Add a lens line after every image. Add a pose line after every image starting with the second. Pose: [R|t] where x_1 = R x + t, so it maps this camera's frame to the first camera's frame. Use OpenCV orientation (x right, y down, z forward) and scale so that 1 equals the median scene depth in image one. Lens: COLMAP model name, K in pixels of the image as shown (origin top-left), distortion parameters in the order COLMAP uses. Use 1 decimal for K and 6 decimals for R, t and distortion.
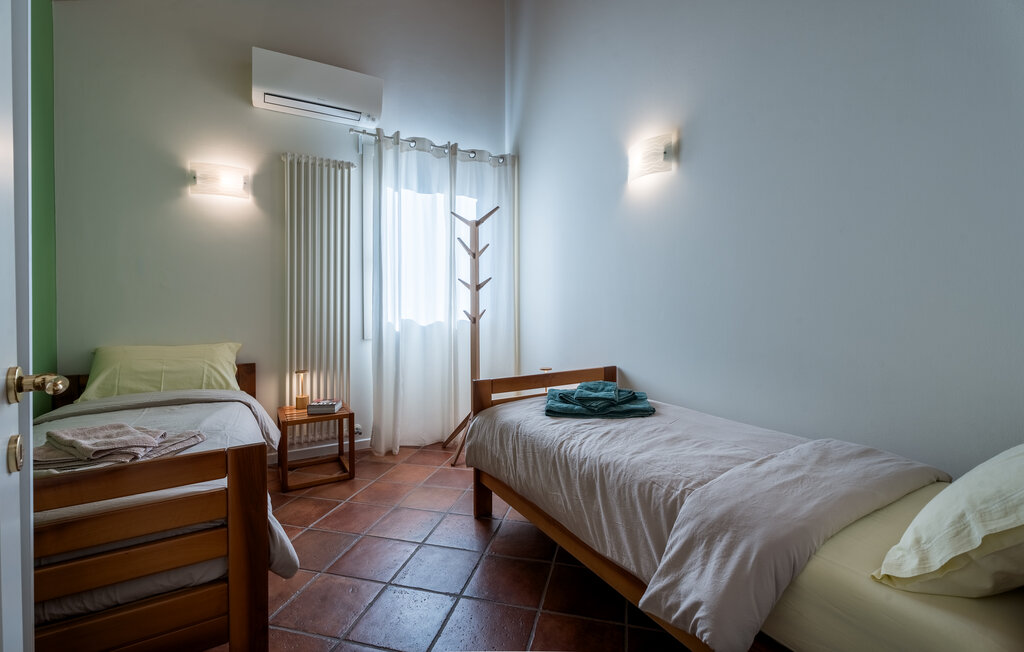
lens RADIAL K [[454.2, 0, 513.3], [0, 454.2, 313.5], [0, 0, 1]] dist [0.006353, 0.000086]
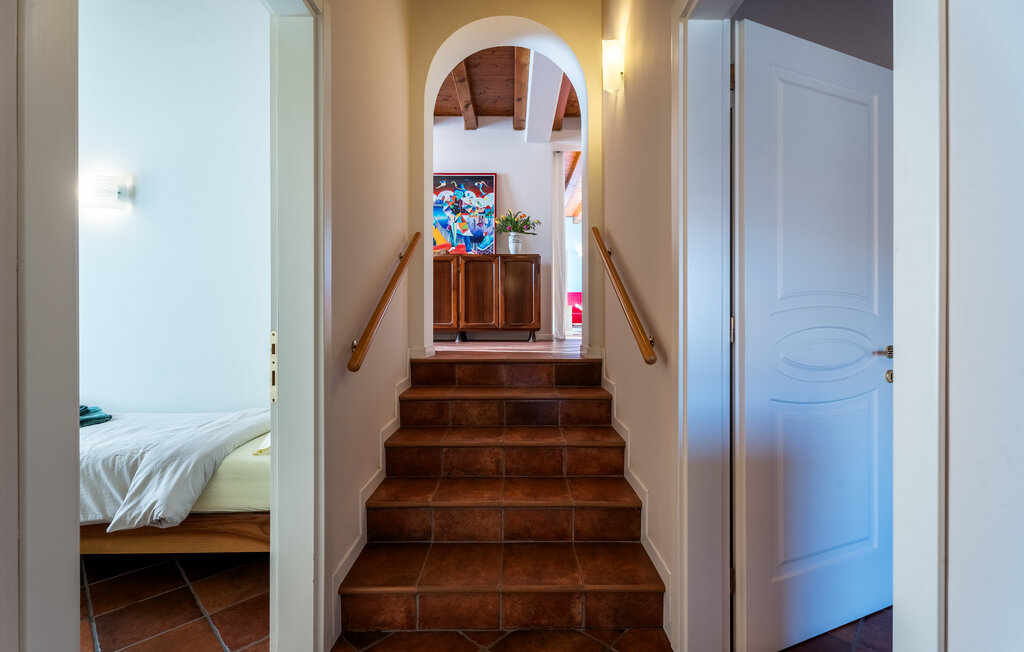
lens RADIAL K [[454.2, 0, 513.3], [0, 454.2, 313.5], [0, 0, 1]] dist [0.006353, 0.000086]
pose [[0.495787, 0.012754, 0.868350, -0.341495], [0.029229, 0.999081, -0.031362, 0.023811], [-0.867952, 0.040929, 0.494959, -0.841048]]
